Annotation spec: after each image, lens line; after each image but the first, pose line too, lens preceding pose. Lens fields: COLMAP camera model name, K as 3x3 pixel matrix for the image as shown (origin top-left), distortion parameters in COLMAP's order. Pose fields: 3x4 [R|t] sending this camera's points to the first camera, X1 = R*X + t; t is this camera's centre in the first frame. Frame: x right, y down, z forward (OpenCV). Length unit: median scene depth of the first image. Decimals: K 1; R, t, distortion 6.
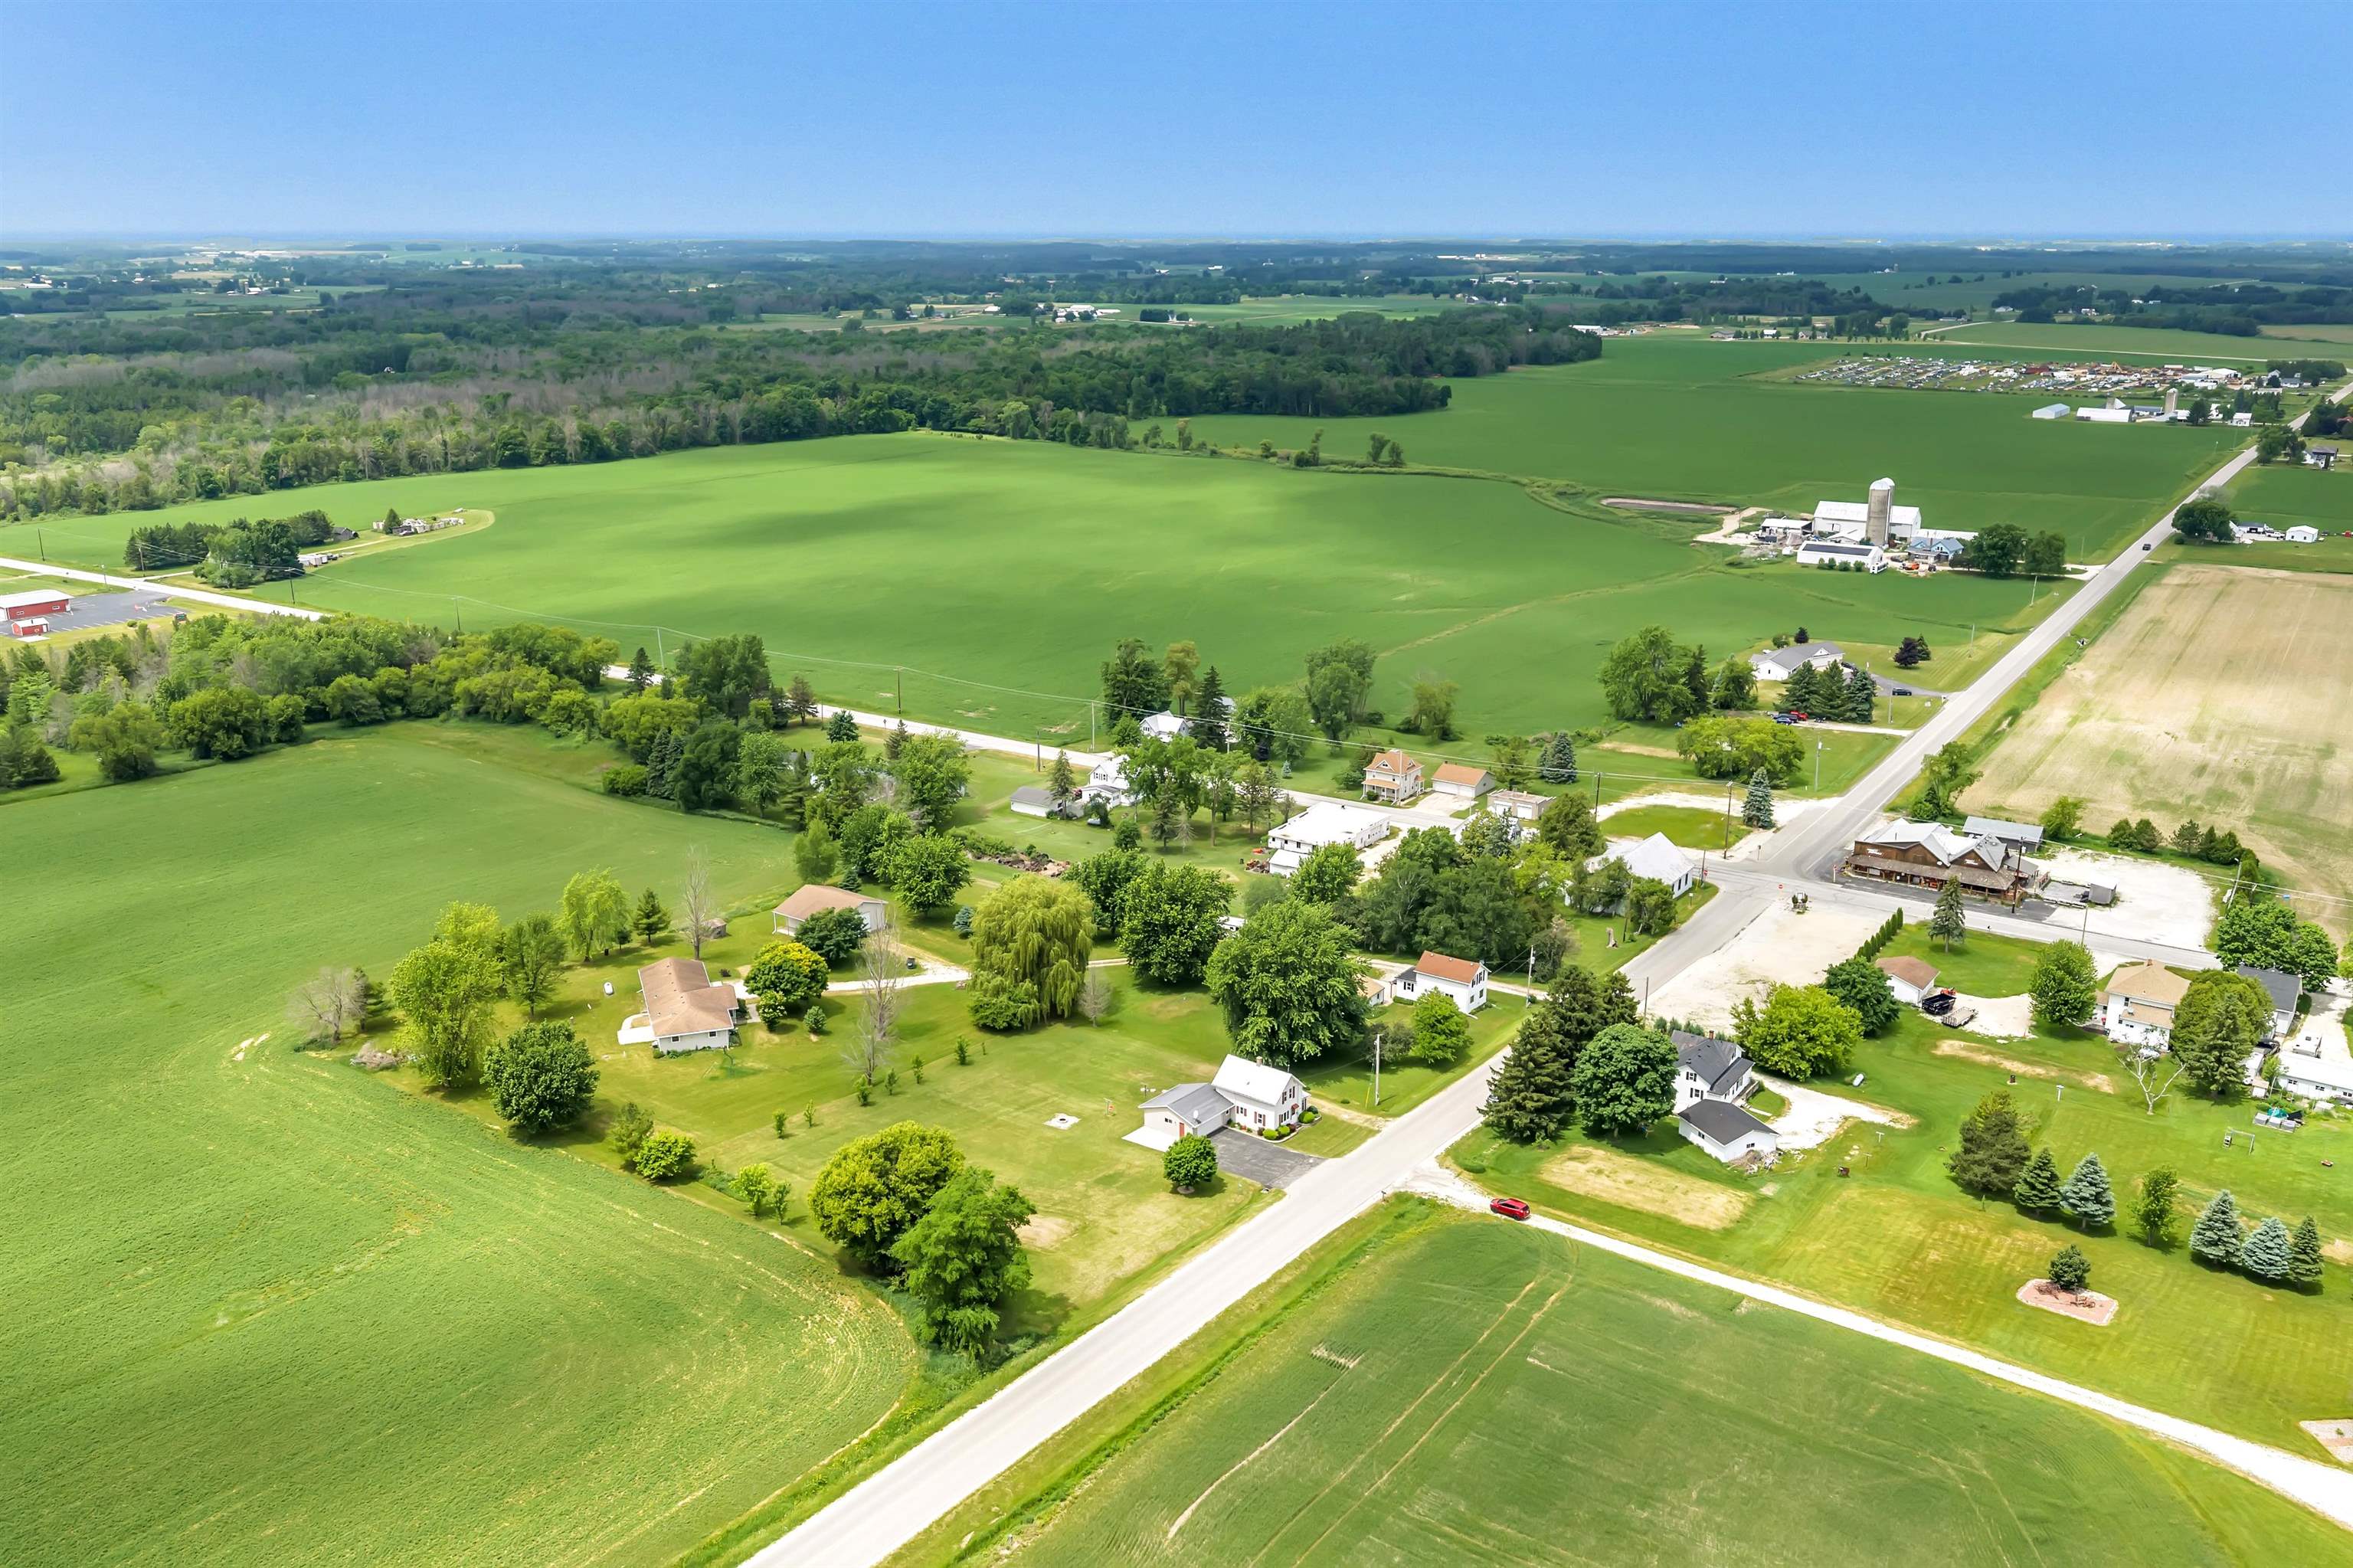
lens RADIAL K [[1879.5, 0, 1176.7], [0, 1879.5, 786.7], [0, 0, 1]] dist [0.012204, -0.030891]
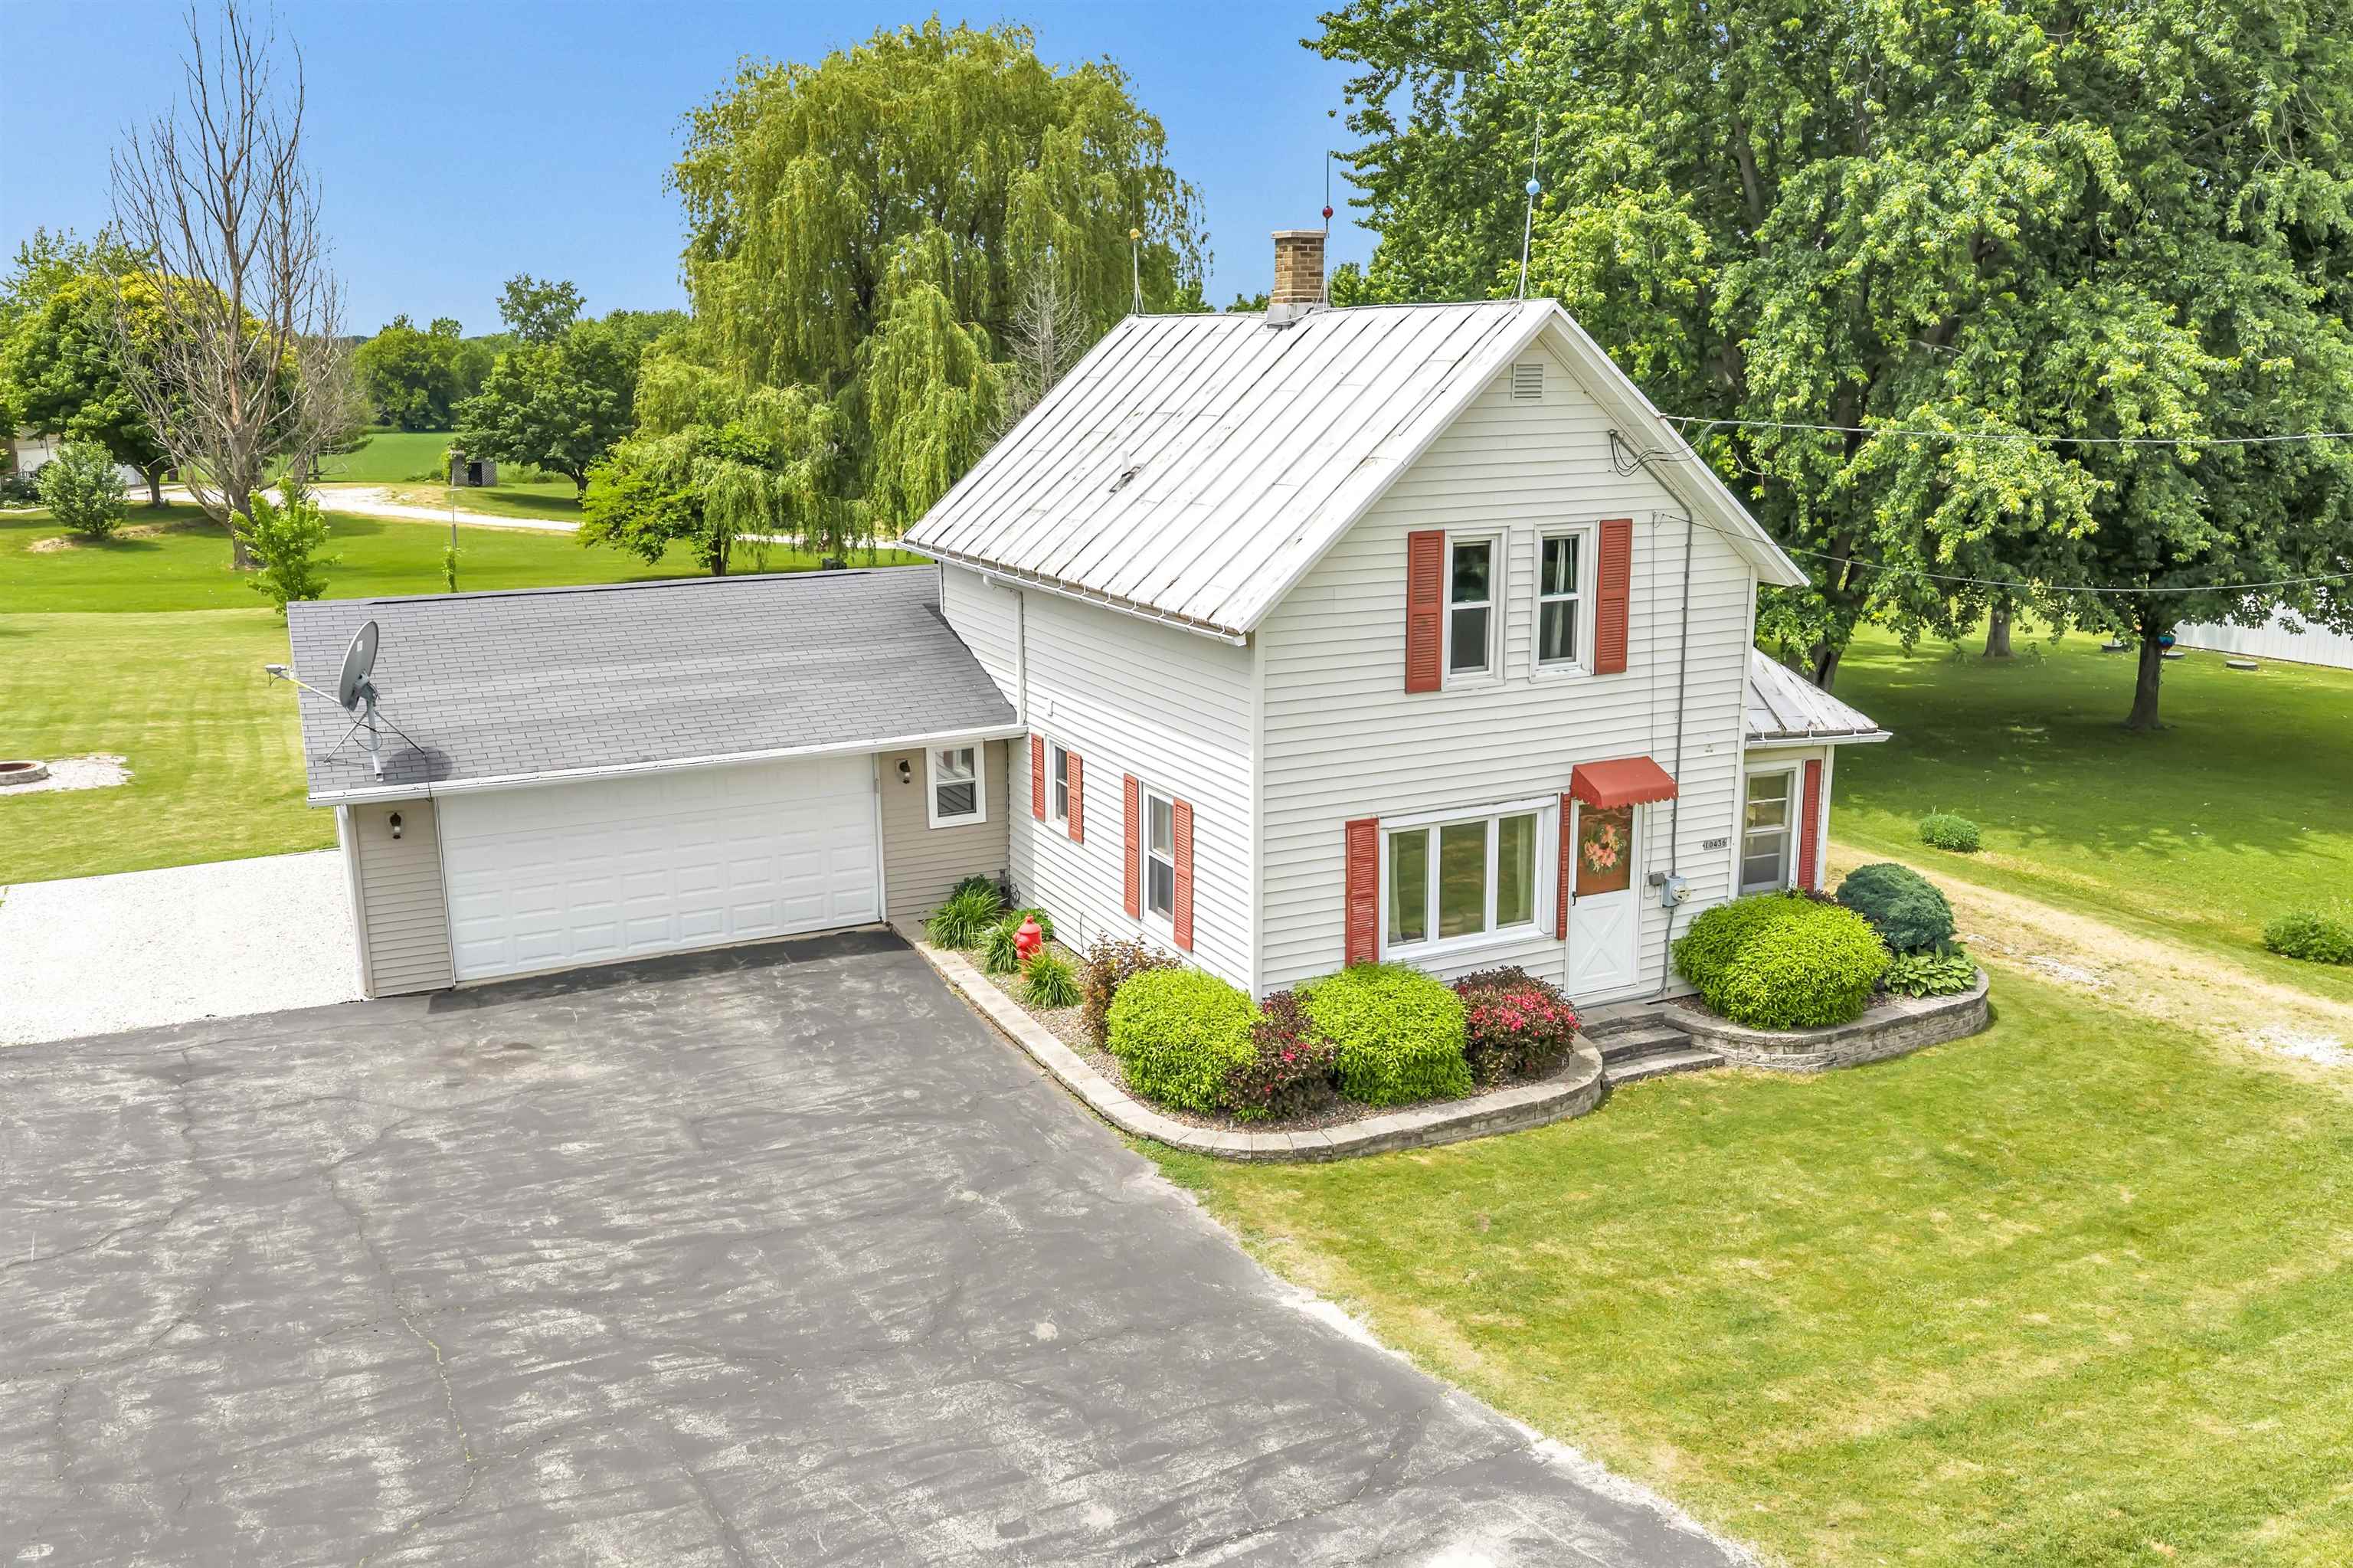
lens RADIAL K [[1879.5, 0, 1177.0], [0, 1879.5, 782.7], [0, 0, 1]] dist [0.012204, -0.030891]
pose [[0.898734, 0.089818, -0.429198, 0.025125], [-0.110386, 0.993618, -0.023211, 0.054247], [0.424374, 0.068238, 0.902912, 0.286050]]
